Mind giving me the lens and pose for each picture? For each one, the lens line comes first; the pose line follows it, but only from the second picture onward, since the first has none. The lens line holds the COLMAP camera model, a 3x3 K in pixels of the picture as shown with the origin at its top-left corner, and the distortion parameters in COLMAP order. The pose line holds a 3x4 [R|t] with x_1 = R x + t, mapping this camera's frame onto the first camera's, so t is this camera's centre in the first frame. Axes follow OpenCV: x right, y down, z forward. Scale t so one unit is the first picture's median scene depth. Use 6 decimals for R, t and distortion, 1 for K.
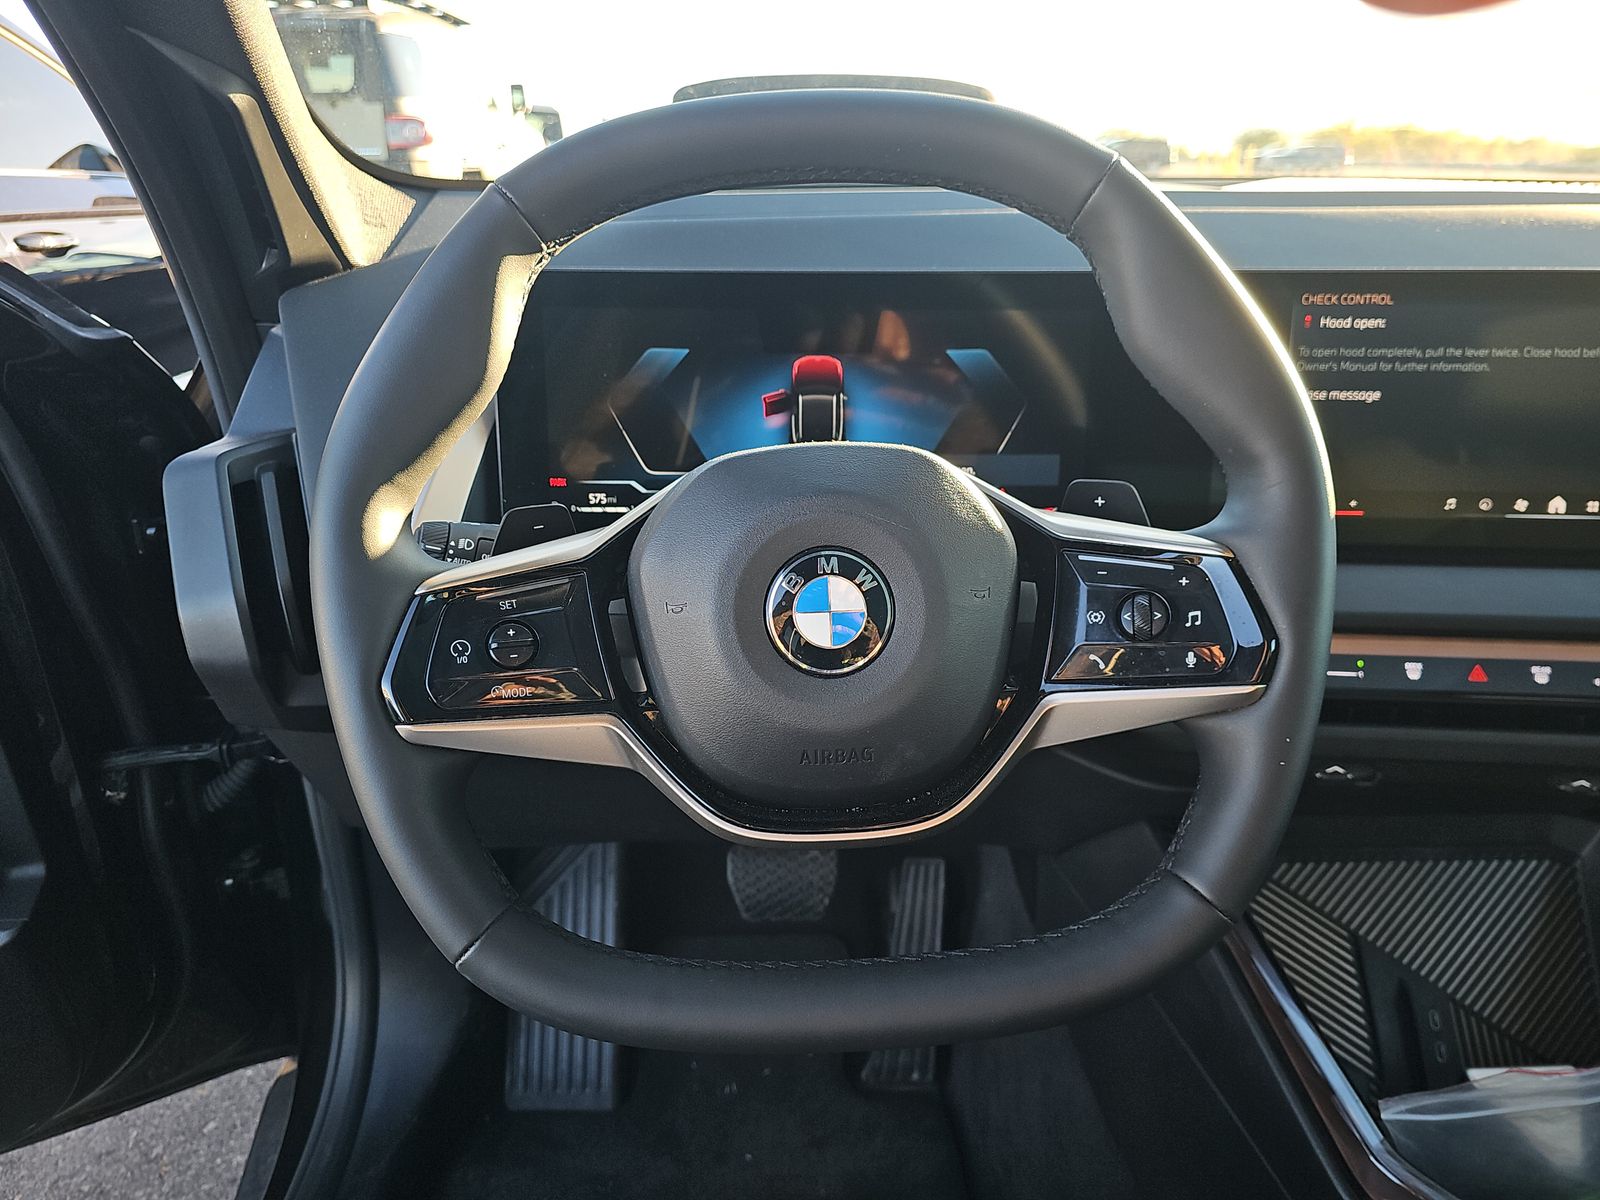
lens RADIAL K [[1107.6, 0, 800.0], [0, 1107.6, 600.0], [0, 0, 1]] dist [0.032043, -0.000910]
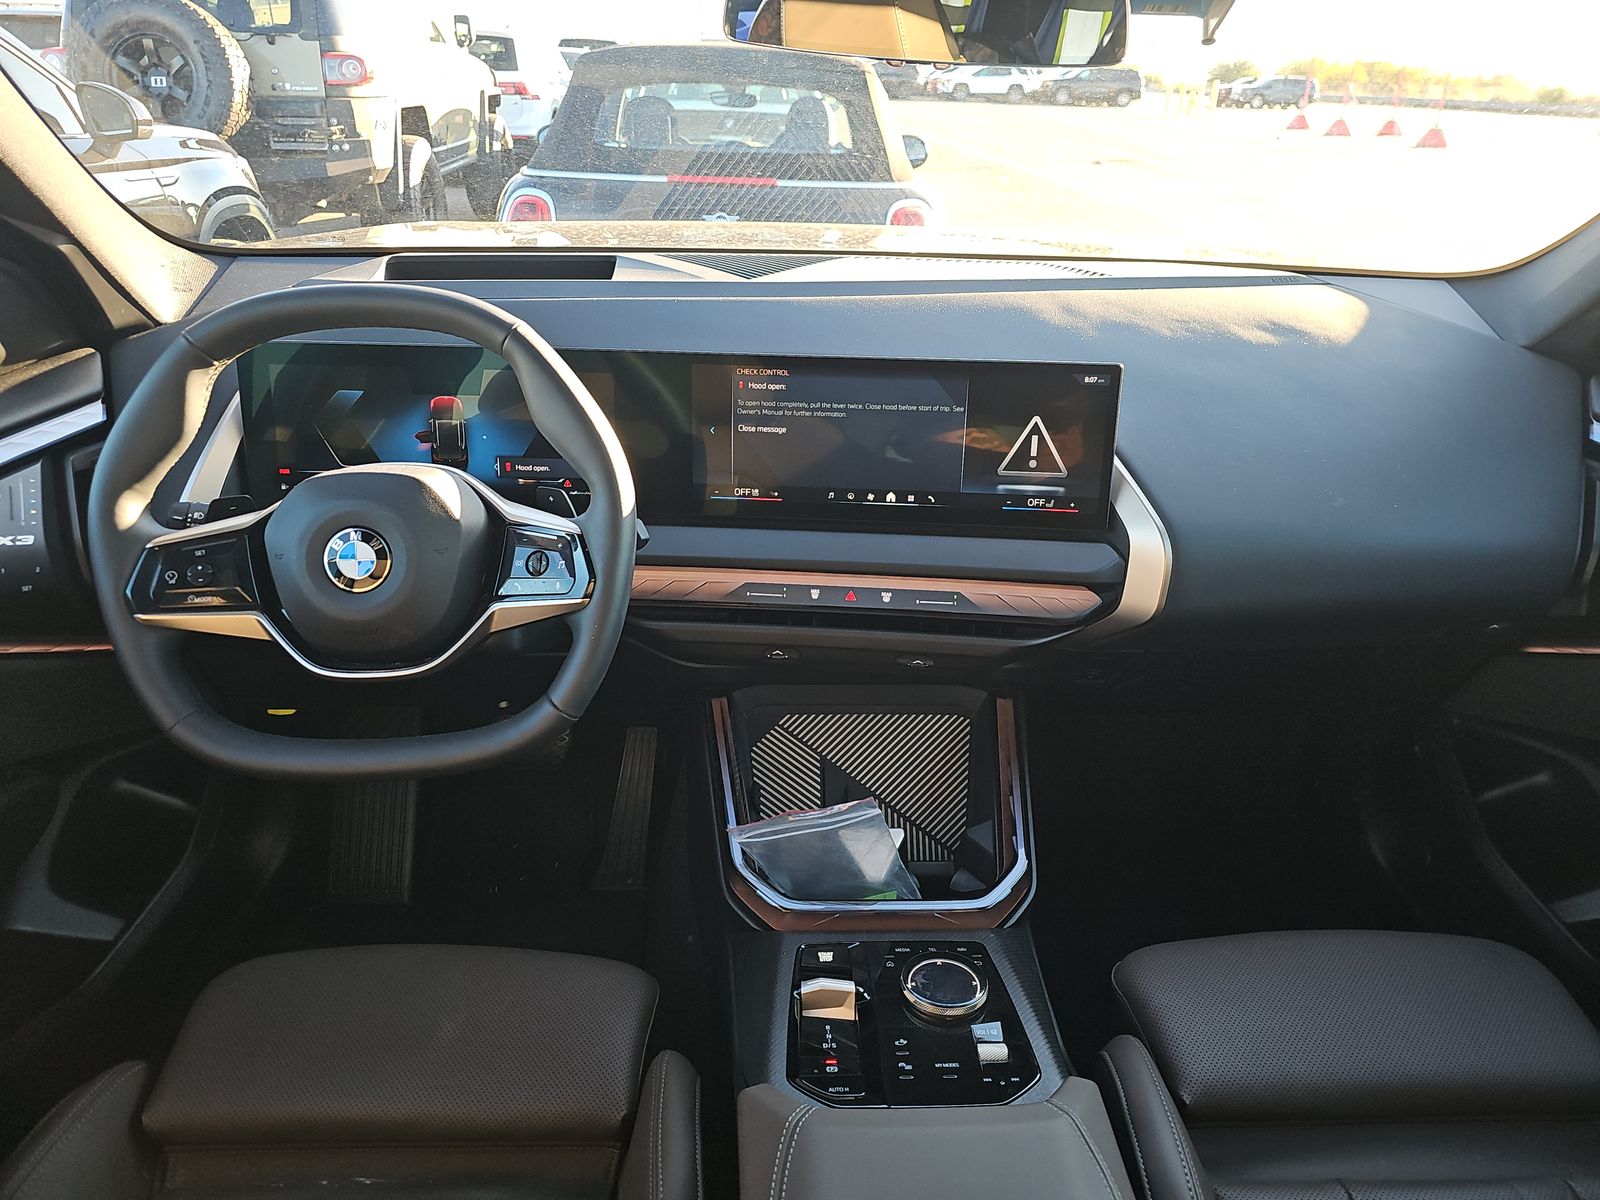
lens RADIAL K [[1053.0, 0, 800.0], [0, 1053.0, 600.0], [0, 0, 1]] dist [0.008023, -0.001904]
pose [[0.998644, 0.011858, 0.050699, 0.458776], [-0.015456, 0.997343, 0.071184, -0.040970], [-0.049720, -0.071871, 0.996174, -0.584862]]
